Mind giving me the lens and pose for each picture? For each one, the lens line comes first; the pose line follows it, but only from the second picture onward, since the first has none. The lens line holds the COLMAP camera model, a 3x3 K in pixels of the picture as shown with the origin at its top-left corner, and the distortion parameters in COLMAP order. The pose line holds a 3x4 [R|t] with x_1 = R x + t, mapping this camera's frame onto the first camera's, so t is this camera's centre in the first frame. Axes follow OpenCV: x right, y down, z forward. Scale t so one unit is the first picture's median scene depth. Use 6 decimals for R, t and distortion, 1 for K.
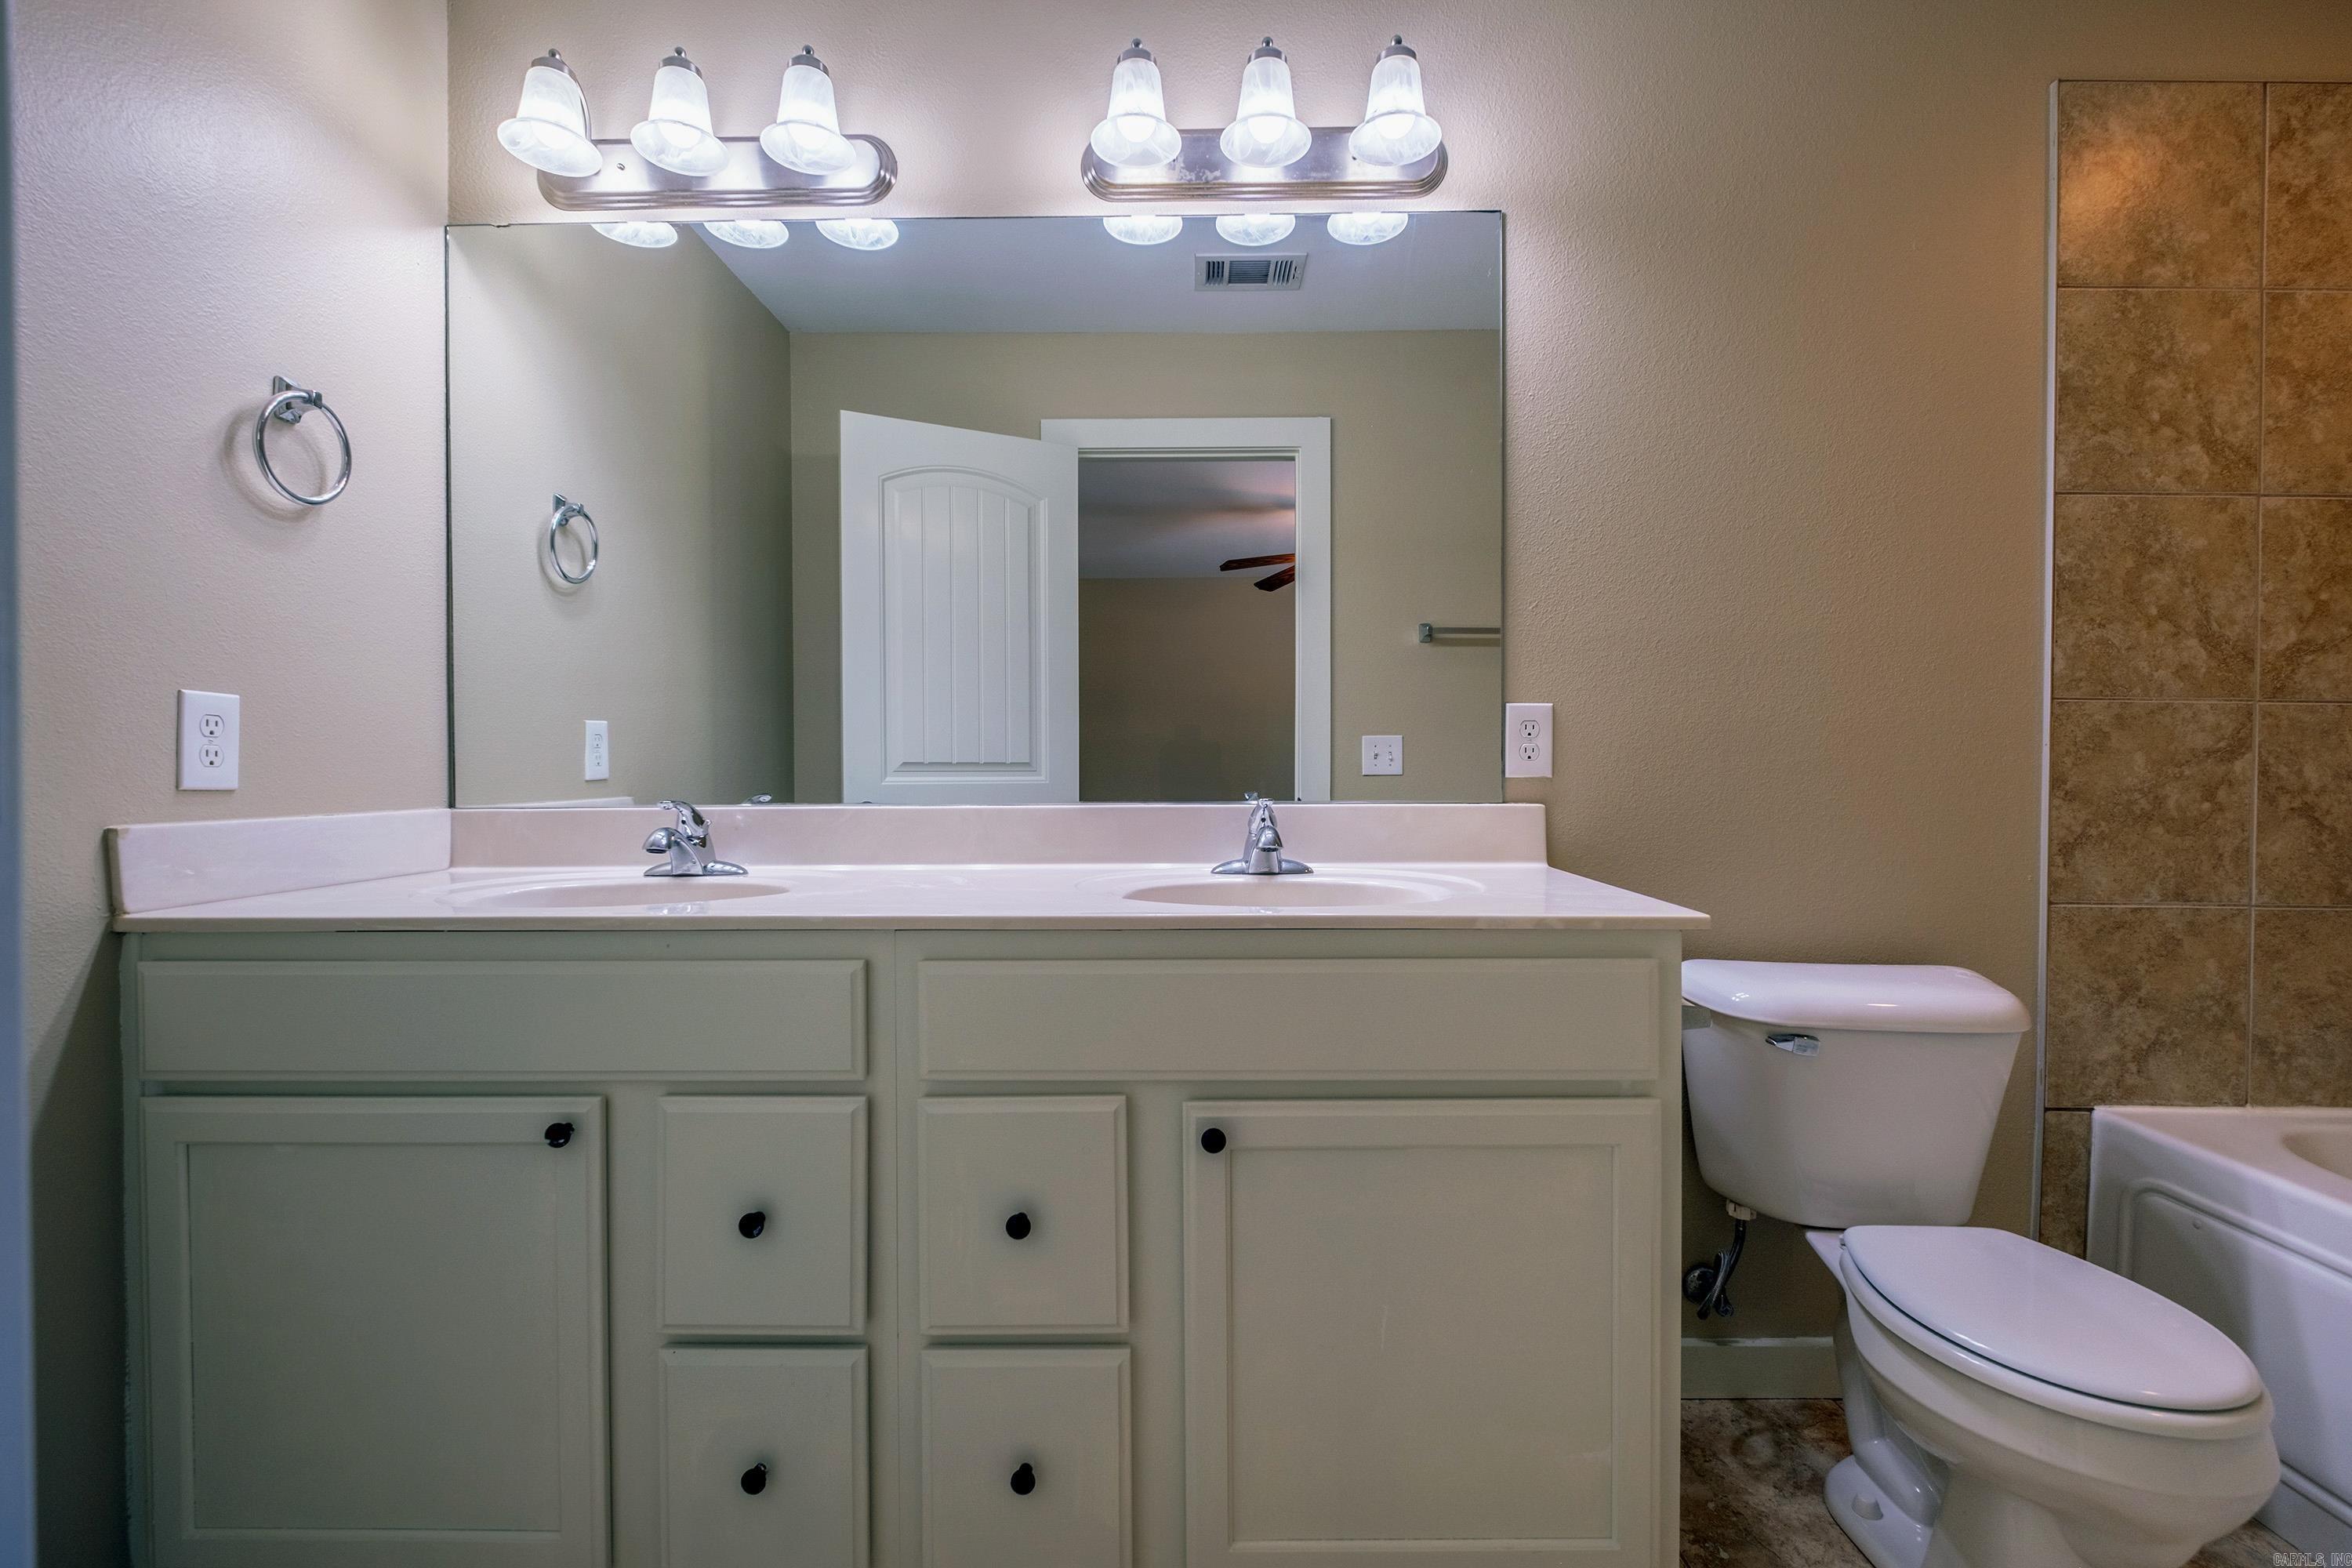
lens RADIAL K [[1013.6, 0, 1175.4], [0, 1013.6, 775.0], [0, 0, 1]] dist [0.002558, -0.000724]
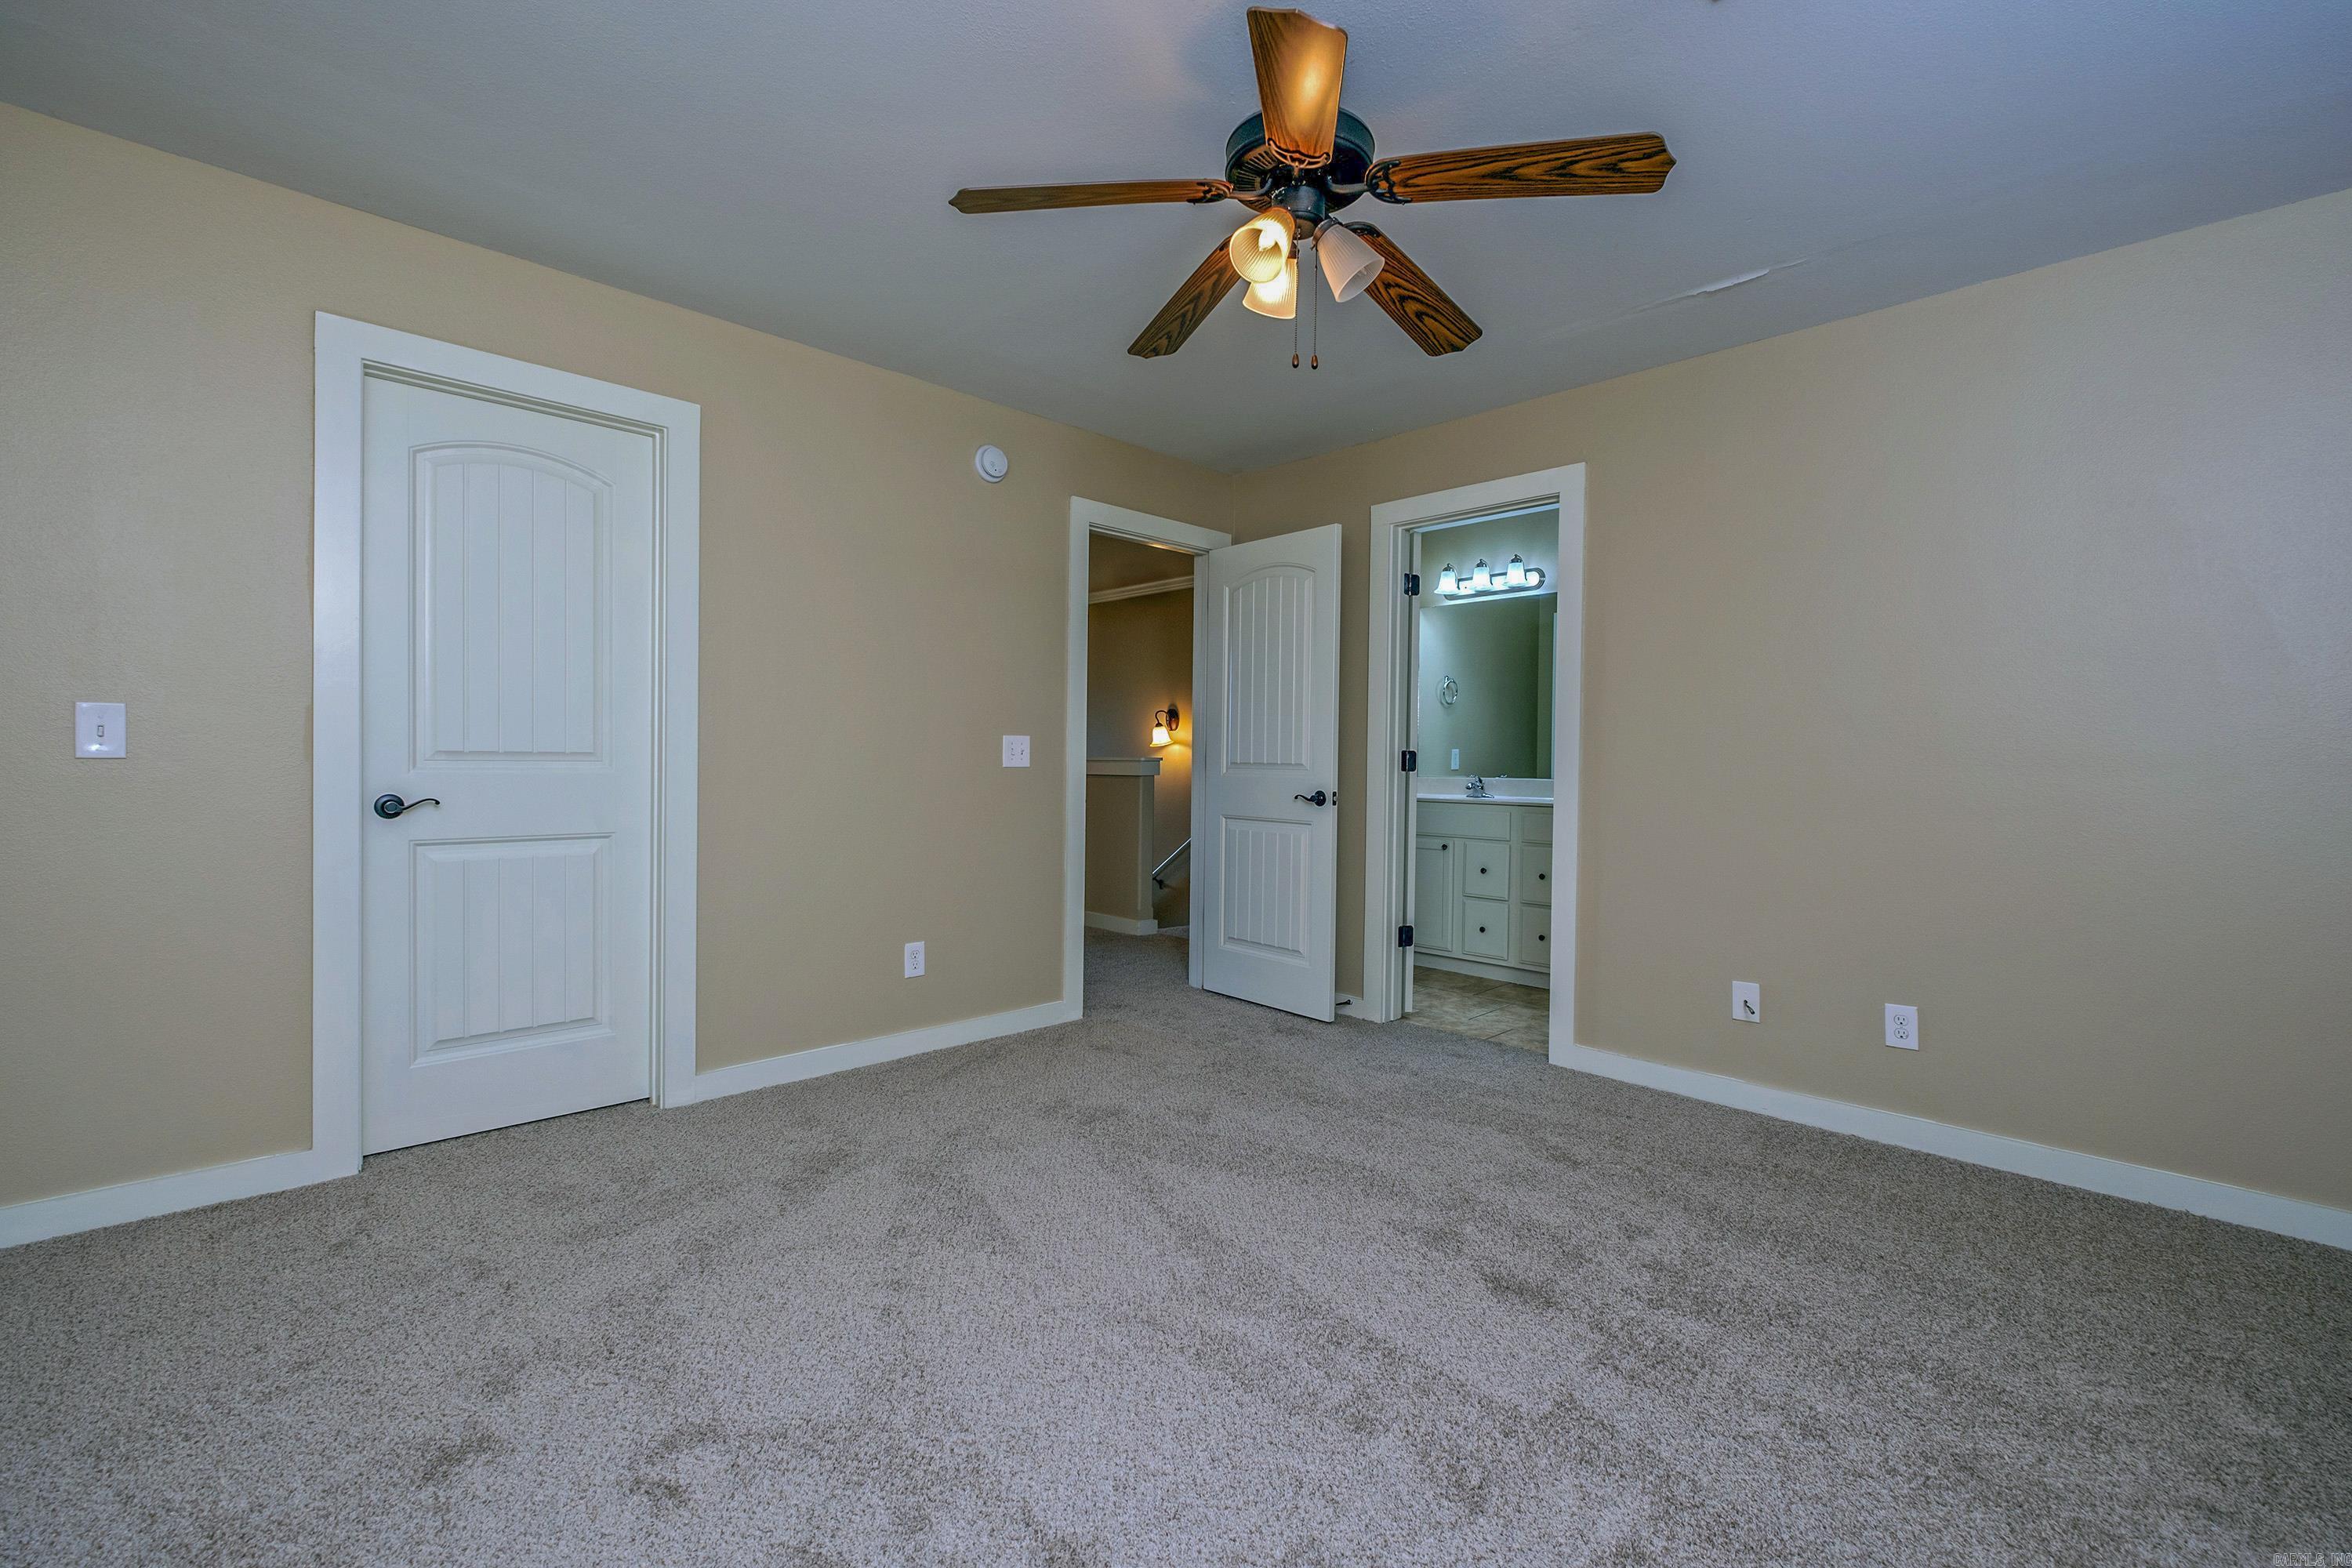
lens RADIAL K [[1013.6, 0, 1175.4], [0, 1013.6, 775.0], [0, 0, 1]] dist [0.002558, -0.000724]
pose [[0.701450, 0.023739, -0.712323, 1.185329], [-0.024755, 0.999654, 0.008939, 0.017634], [0.712288, 0.011363, 0.701795, -2.035271]]
